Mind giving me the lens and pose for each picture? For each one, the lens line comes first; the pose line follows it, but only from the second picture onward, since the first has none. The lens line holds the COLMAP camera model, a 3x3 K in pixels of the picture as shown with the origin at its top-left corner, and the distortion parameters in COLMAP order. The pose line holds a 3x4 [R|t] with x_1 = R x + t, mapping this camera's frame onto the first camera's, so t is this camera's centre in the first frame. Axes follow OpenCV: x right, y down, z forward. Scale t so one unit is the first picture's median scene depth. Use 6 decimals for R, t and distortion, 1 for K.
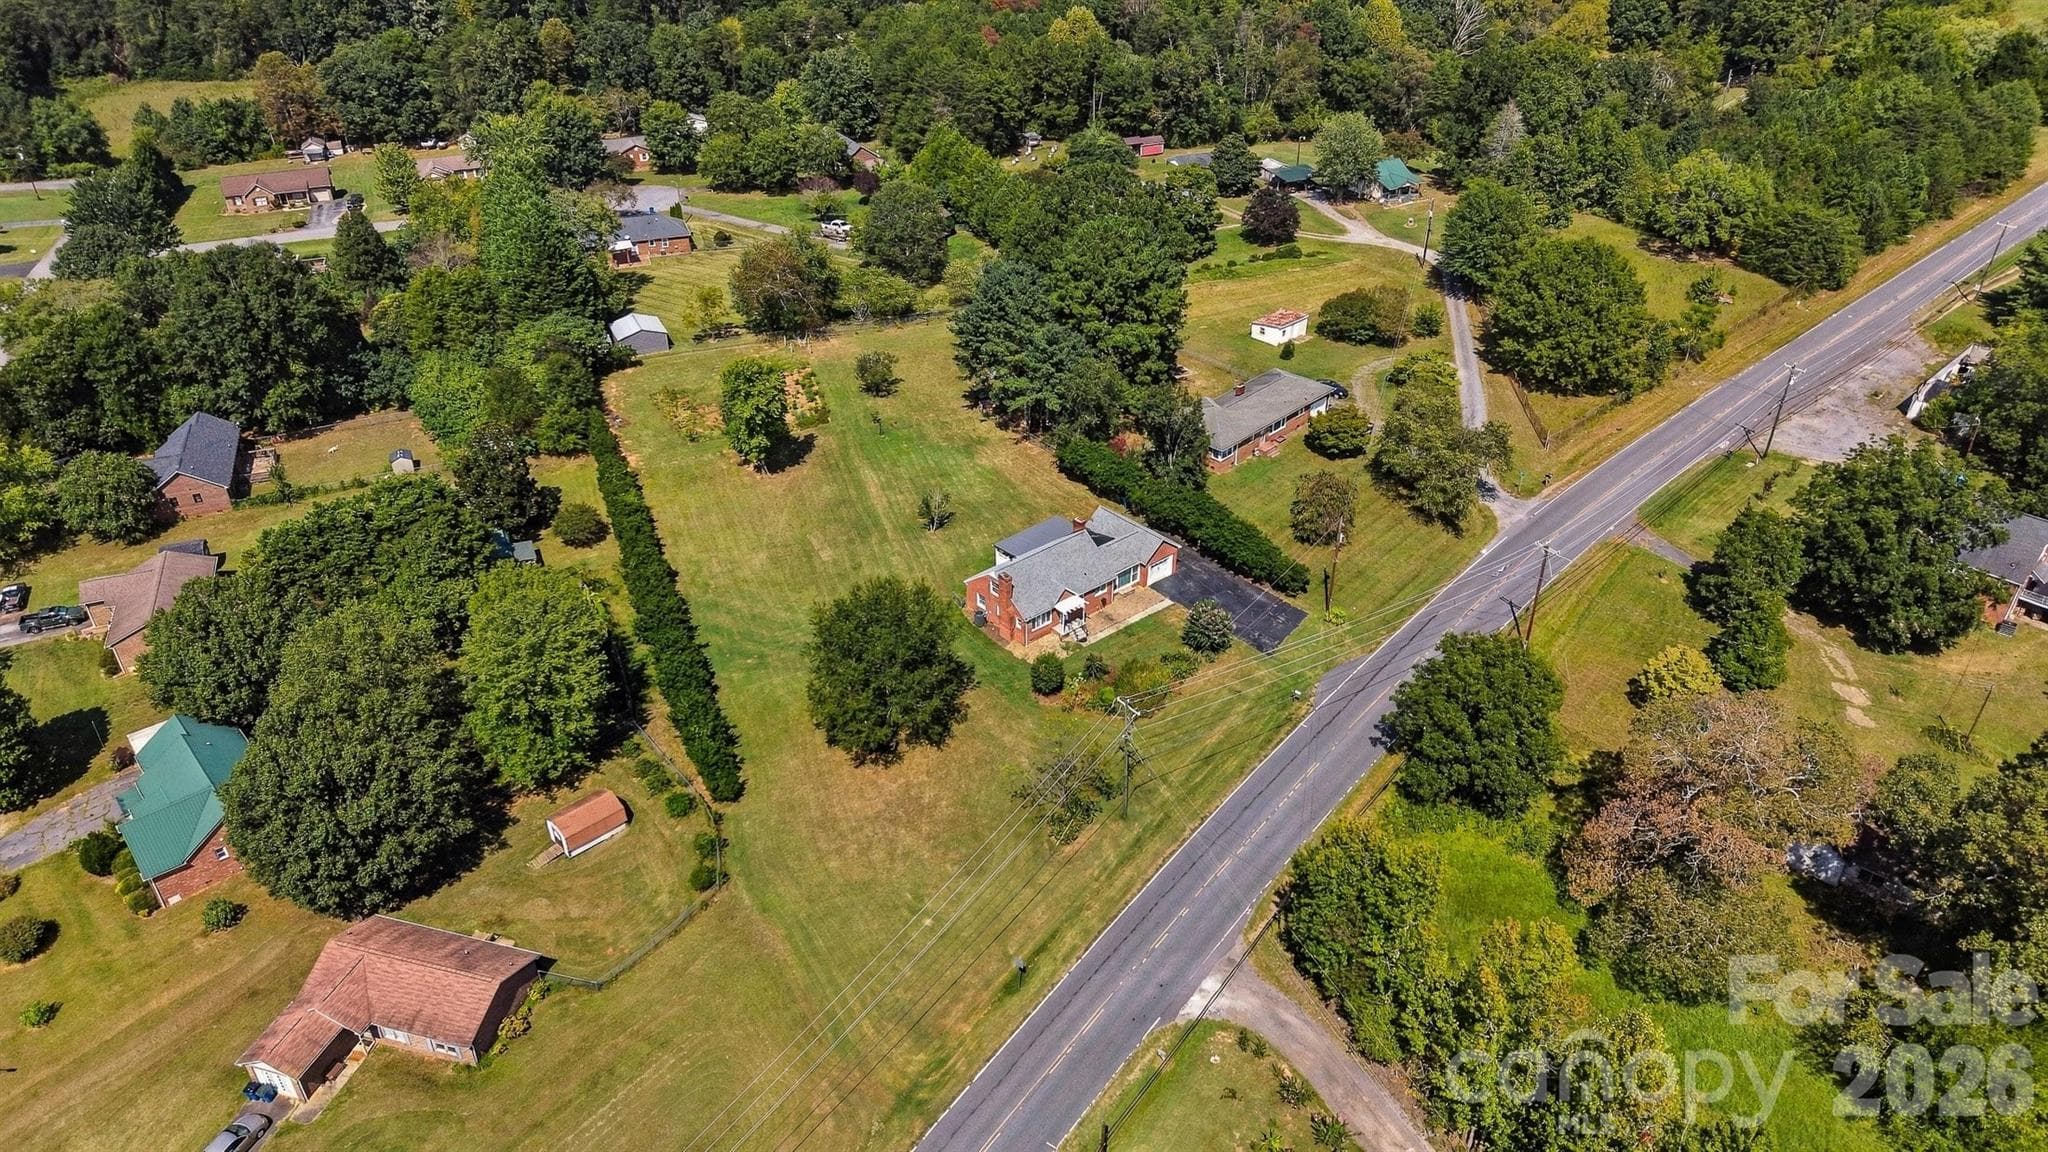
lens RADIAL K [[1380.4, 0, 1012.3], [0, 1380.4, 578.2], [0, 0, 1]] dist [0.038985, -0.036630]
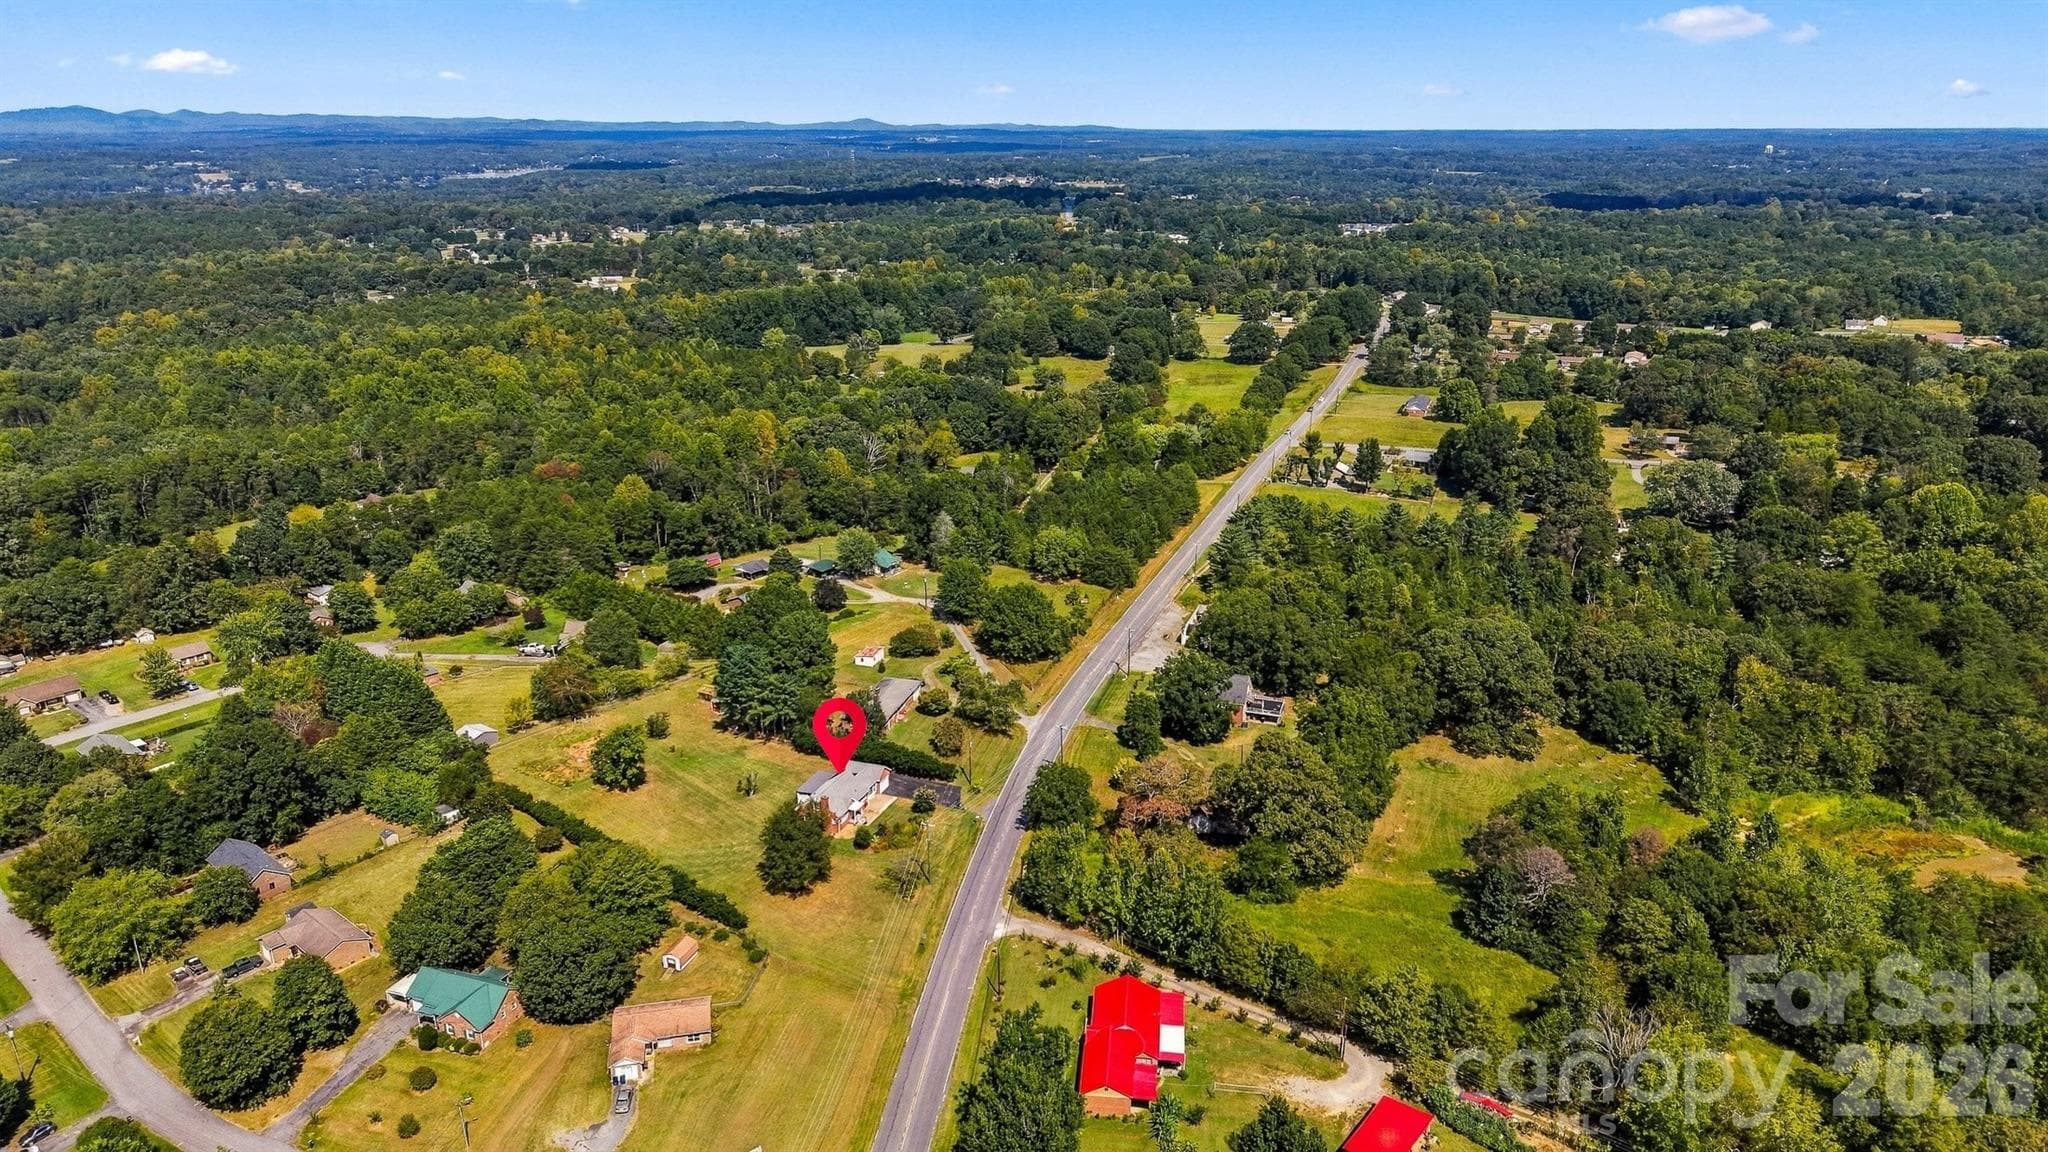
lens RADIAL K [[1380.4, 0, 1012.3], [0, 1380.4, 578.2], [0, 0, 1]] dist [0.038985, -0.036630]
pose [[0.884874, -0.150953, 0.440694, -0.449824], [0.253710, 0.949588, -0.184159, 0.101794], [-0.390678, 0.274766, 0.878564, -0.698691]]
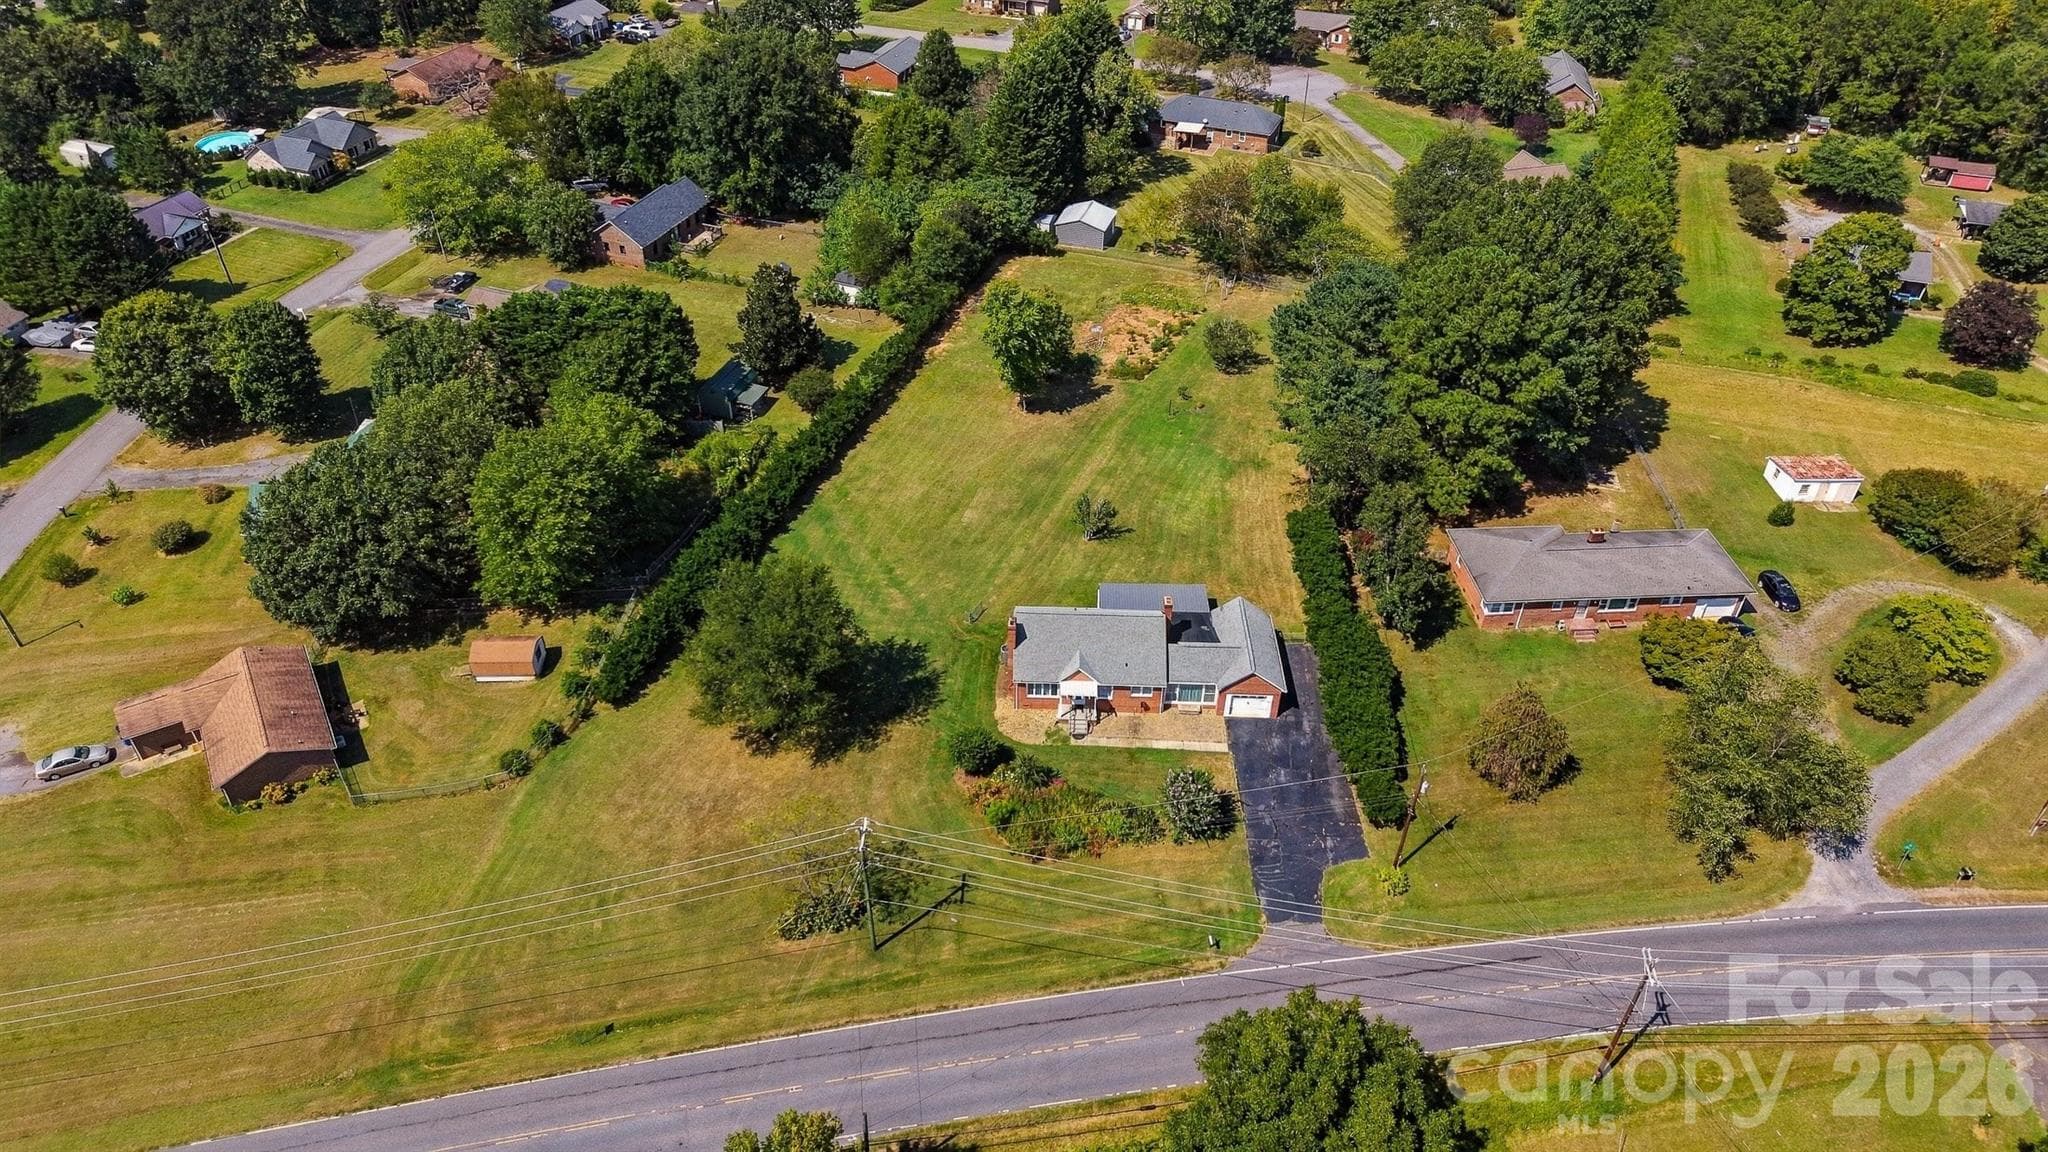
lens RADIAL K [[1380.4, 0, 1012.3], [0, 1380.4, 578.2], [0, 0, 1]] dist [0.038985, -0.036630]
pose [[0.738414, 0.420190, -0.527433, 0.323901], [-0.368806, 0.906438, 0.205797, -0.150915], [0.564559, 0.042557, 0.824295, 0.243230]]
